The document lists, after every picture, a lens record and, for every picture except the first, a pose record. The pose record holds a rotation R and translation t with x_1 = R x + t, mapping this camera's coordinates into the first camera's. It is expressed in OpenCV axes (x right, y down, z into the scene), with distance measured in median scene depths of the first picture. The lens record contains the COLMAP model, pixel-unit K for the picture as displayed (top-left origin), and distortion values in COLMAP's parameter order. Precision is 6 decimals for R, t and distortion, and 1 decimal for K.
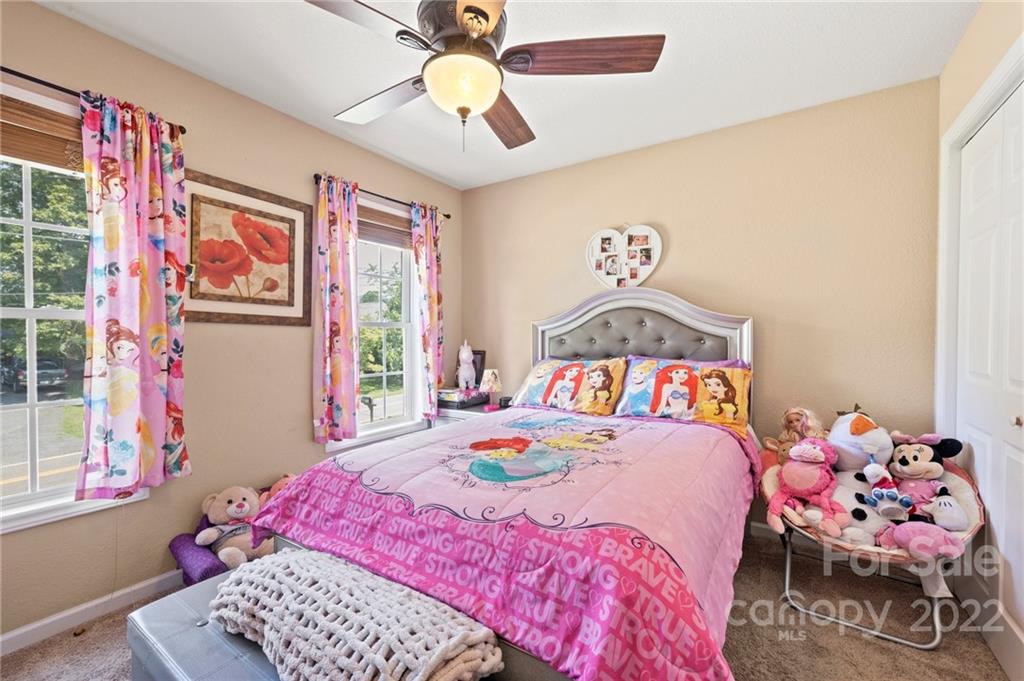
lens RADIAL K [[434.5, 0, 509.4], [0, 434.5, 343.6], [0, 0, 1]] dist [0.004119, 0.000032]
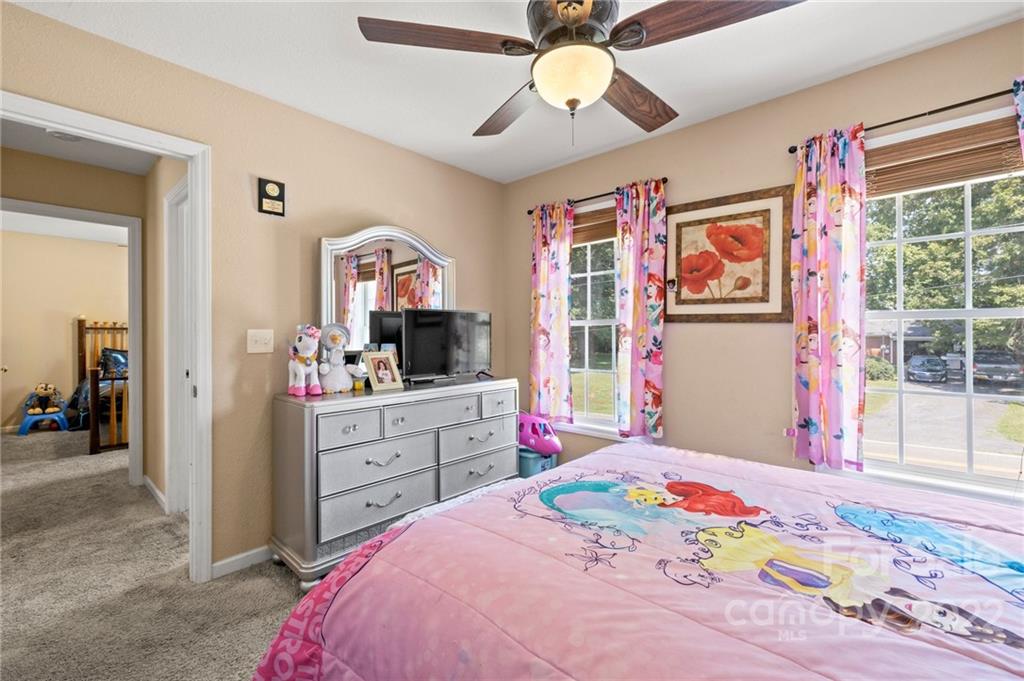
lens RADIAL K [[434.5, 0, 516.2], [0, 434.5, 333.0], [0, 0, 1]] dist [0.004119, 0.000032]
pose [[-0.154747, 0.002029, -0.987952, 0.572501], [-0.010122, 0.999942, 0.003639, -0.018085], [0.987902, 0.010564, -0.154717, 0.677993]]
